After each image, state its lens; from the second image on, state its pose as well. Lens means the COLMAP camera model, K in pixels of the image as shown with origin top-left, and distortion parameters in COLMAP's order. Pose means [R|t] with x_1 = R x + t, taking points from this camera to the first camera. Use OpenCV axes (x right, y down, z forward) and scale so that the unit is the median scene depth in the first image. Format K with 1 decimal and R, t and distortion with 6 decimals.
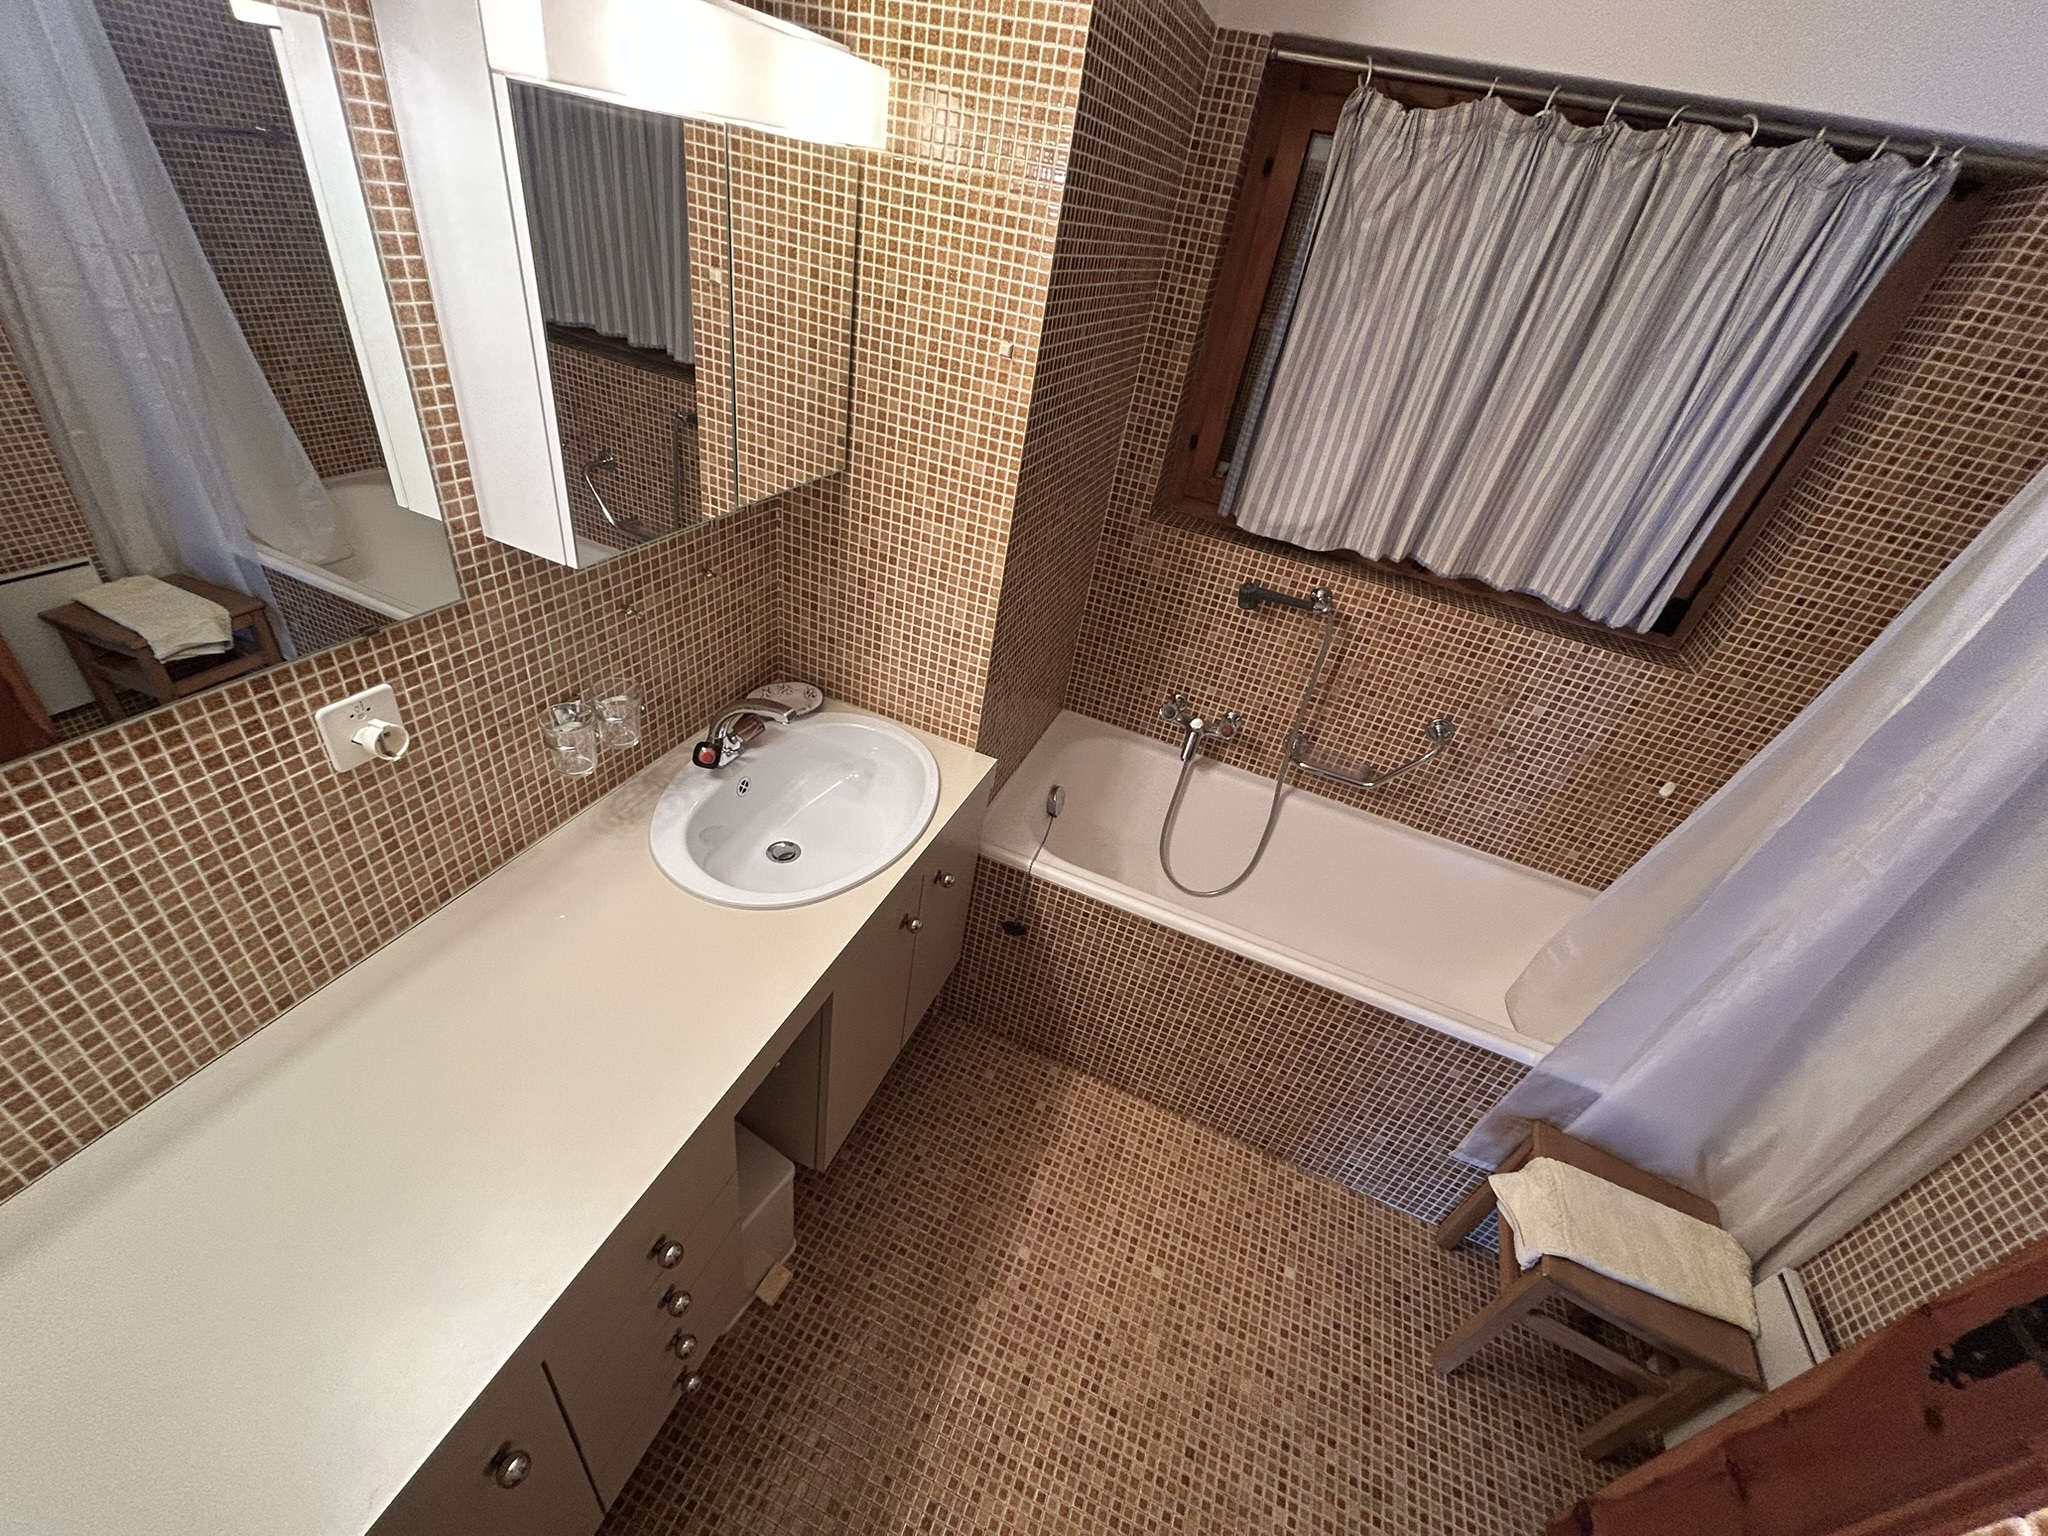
lens RADIAL K [[819.8, 0, 1024.2], [0, 819.8, 766.0], [0, 0, 1]] dist [-0.002518, 0.001611]
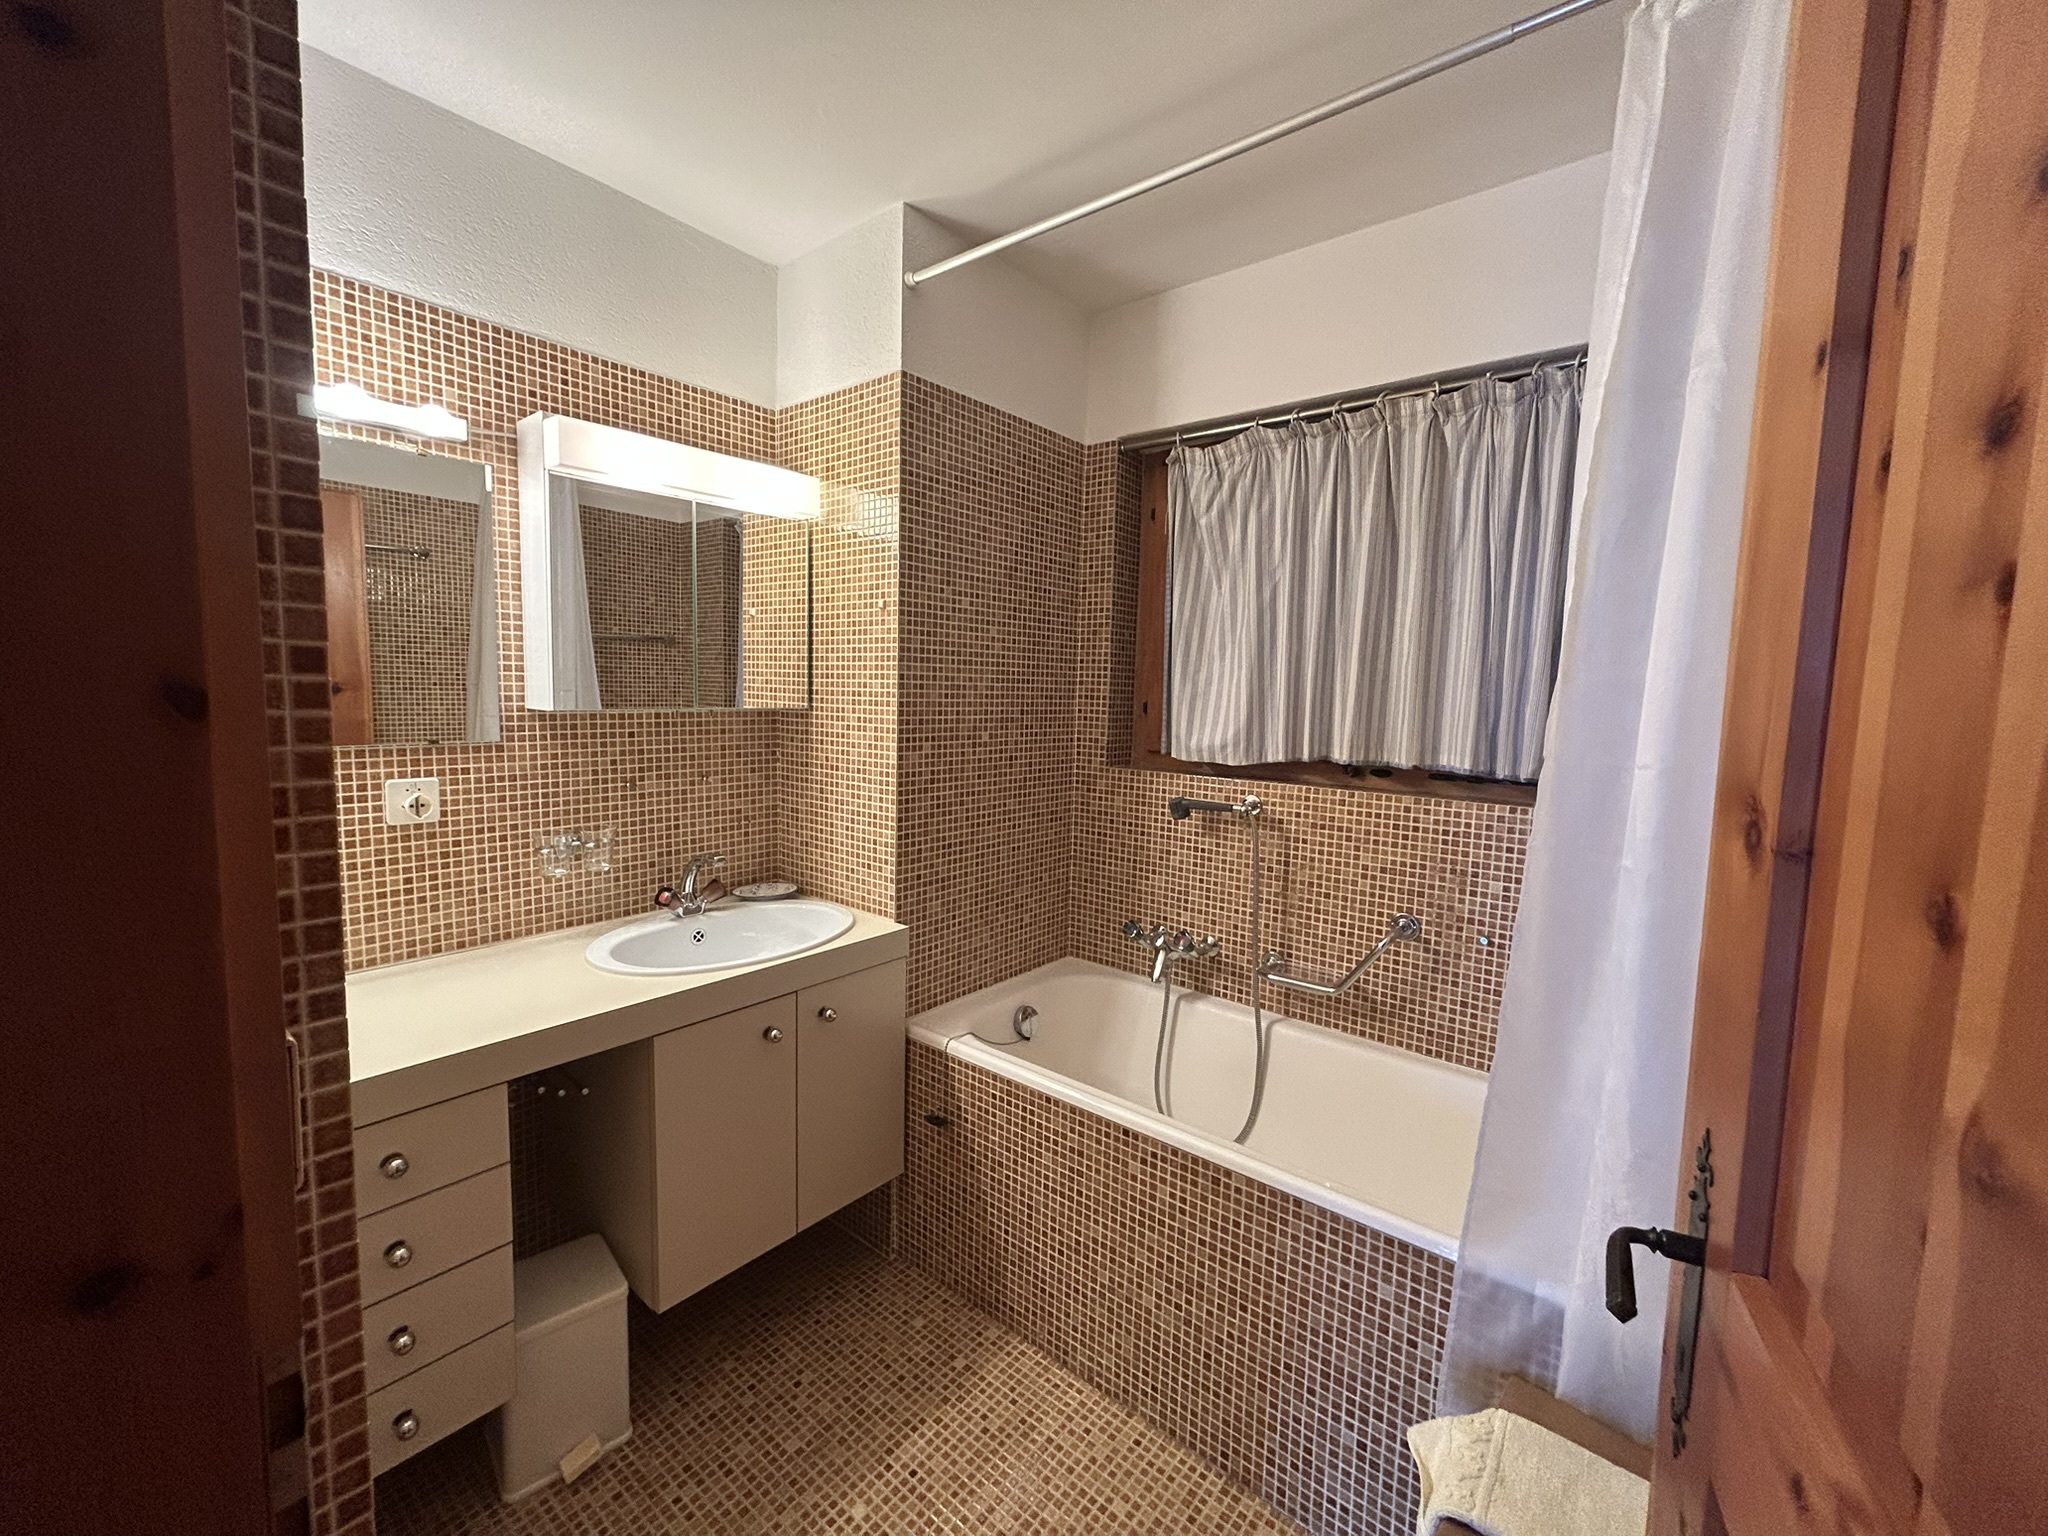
lens RADIAL K [[819.8, 0, 1025.1], [0, 819.8, 769.1], [0, 0, 1]] dist [-0.002518, 0.001611]
pose [[0.941182, -0.108191, -0.320111, 0.466051], [-0.073268, 0.859471, -0.505907, 0.338223], [0.329861, 0.499605, 0.800991, 0.030465]]
